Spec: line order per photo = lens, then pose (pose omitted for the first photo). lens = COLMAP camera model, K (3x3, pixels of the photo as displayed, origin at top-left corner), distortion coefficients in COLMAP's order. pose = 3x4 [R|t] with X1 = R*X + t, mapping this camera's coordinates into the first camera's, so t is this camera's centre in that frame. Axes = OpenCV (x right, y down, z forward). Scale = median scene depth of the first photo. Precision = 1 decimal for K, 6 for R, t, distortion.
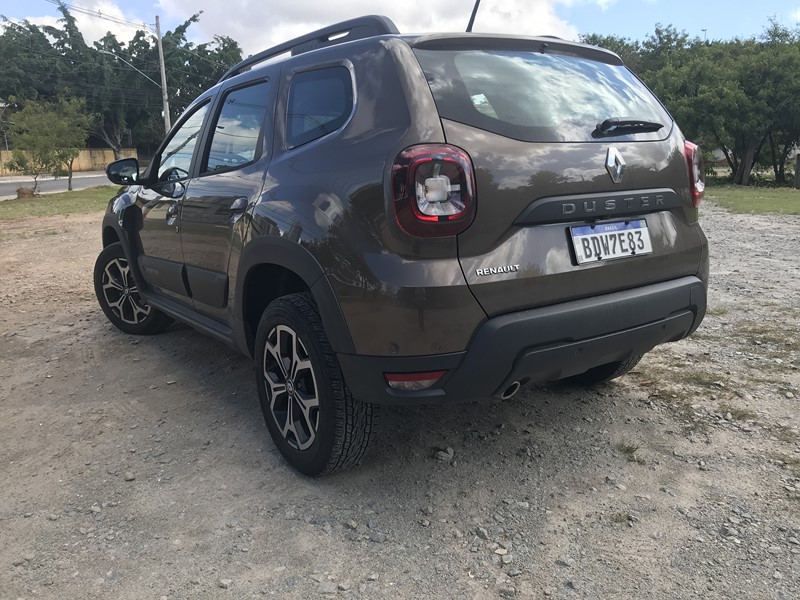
lens RADIAL K [[647.2, 0, 400.9], [0, 647.2, 303.8], [0, 0, 1]] dist [0.005542, 0.005870]
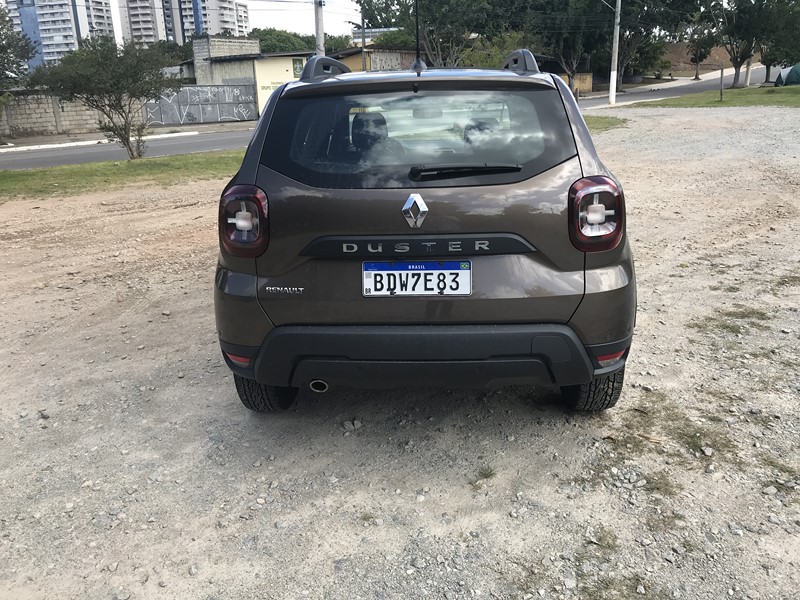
lens RADIAL K [[647.2, 0, 398.8], [0, 647.2, 296.2], [0, 0, 1]] dist [0.005542, 0.005870]
pose [[0.789028, 0.186203, -0.585459, 0.939126], [-0.127195, 0.981827, 0.140845, -0.216467], [0.601045, -0.036663, 0.798374, 0.116718]]
